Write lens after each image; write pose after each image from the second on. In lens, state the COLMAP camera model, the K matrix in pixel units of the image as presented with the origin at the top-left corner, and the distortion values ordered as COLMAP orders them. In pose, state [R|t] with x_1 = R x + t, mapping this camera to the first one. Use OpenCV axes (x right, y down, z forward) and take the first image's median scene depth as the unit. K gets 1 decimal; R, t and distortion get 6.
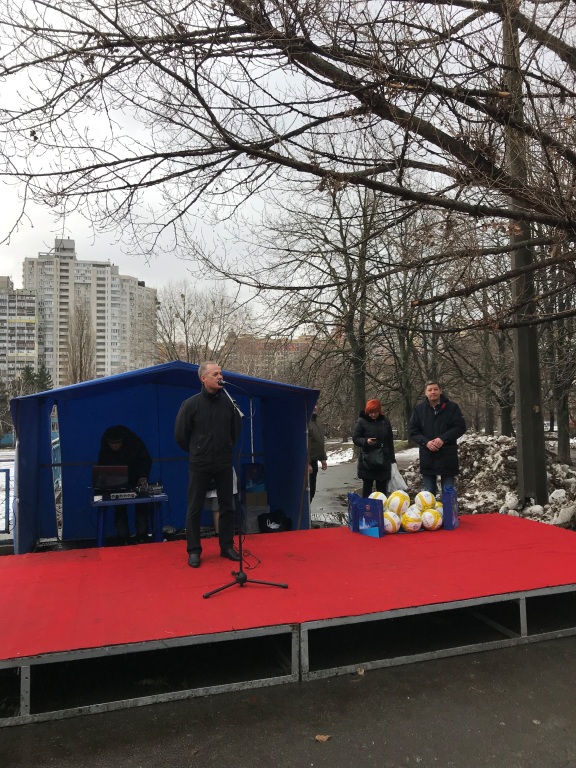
lens RADIAL K [[630.8, 0, 278.6], [0, 630.8, 384.7], [0, 0, 1]] dist [0.005226, 0.001679]
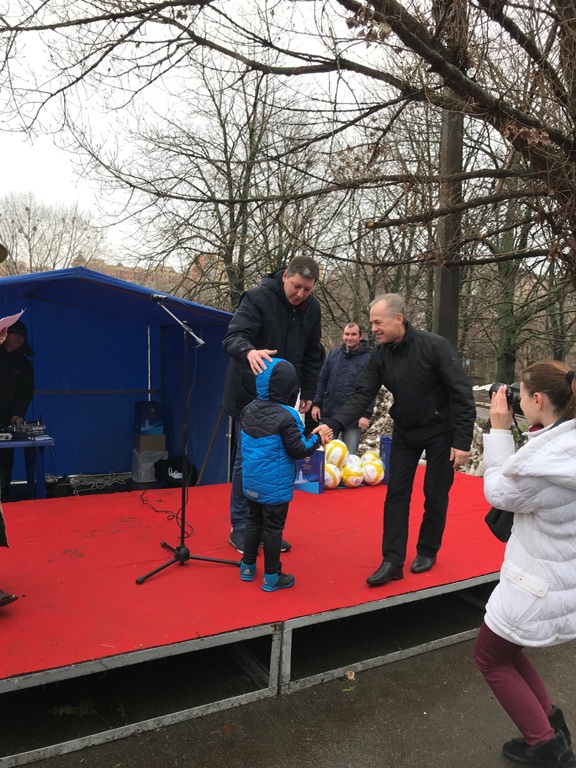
lens RADIAL K [[630.2, 0, 283.6], [0, 630.2, 382.7], [0, 0, 1]] dist [0.003727, 0.004631]
pose [[0.968441, 0.046624, 0.244841, -0.090663], [-0.070124, 0.993635, 0.088156, 0.015559], [-0.239173, -0.102543, 0.965547, 0.167240]]
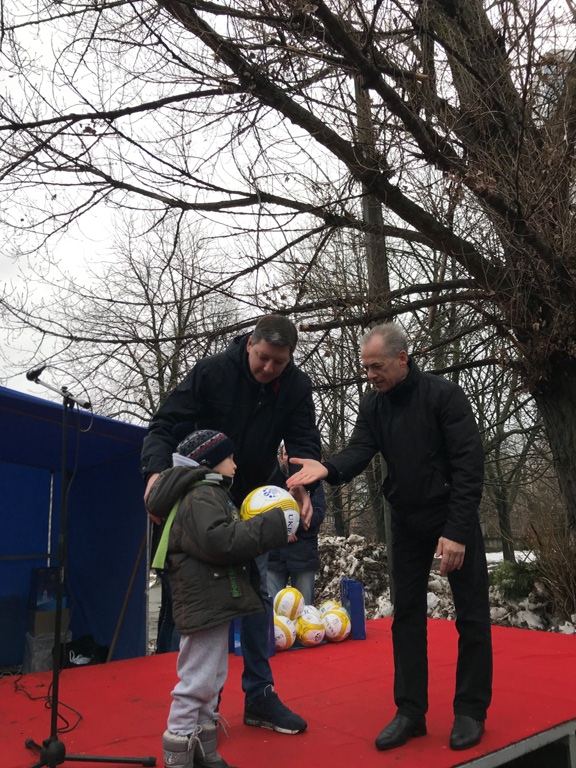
lens RADIAL K [[629.5, 0, 285.4], [0, 629.5, 382.0], [0, 0, 1]] dist [-0.004094, -0.001063]
pose [[0.942599, 0.071619, 0.326157, -0.044970], [-0.001926, 0.977880, -0.209159, 0.088211], [-0.333922, 0.196525, 0.921886, 0.302219]]
